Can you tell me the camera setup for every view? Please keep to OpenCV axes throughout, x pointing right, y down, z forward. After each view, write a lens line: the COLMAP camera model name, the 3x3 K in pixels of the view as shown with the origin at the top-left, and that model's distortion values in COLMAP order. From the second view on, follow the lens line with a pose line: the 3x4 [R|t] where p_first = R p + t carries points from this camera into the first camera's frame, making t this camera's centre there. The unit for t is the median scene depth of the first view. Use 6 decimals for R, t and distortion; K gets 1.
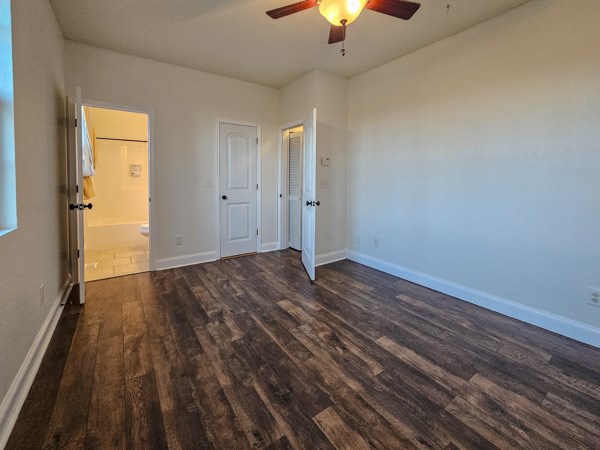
lens RADIAL K [[249.1, 0, 300.0], [0, 249.1, 225.2], [0, 0, 1]] dist [-0.001757, -0.000118]
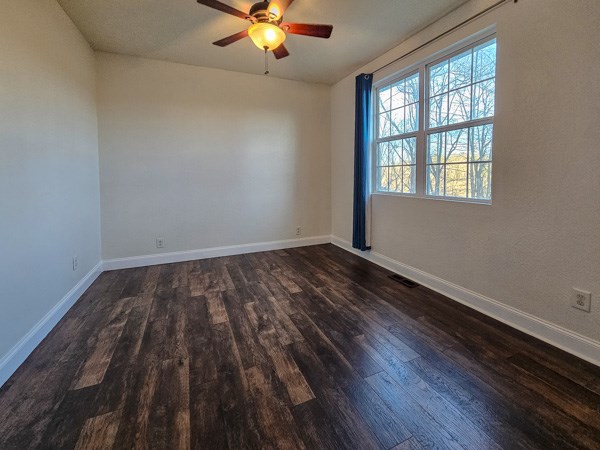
lens RADIAL K [[249.1, 0, 299.7], [0, 249.1, 225.3], [0, 0, 1]] dist [-0.001757, -0.000118]
pose [[-0.980810, -0.037109, 0.191401, -0.194409], [0.036542, 0.929331, 0.367434, -0.302681], [-0.191510, 0.367378, -0.910142, 1.748670]]
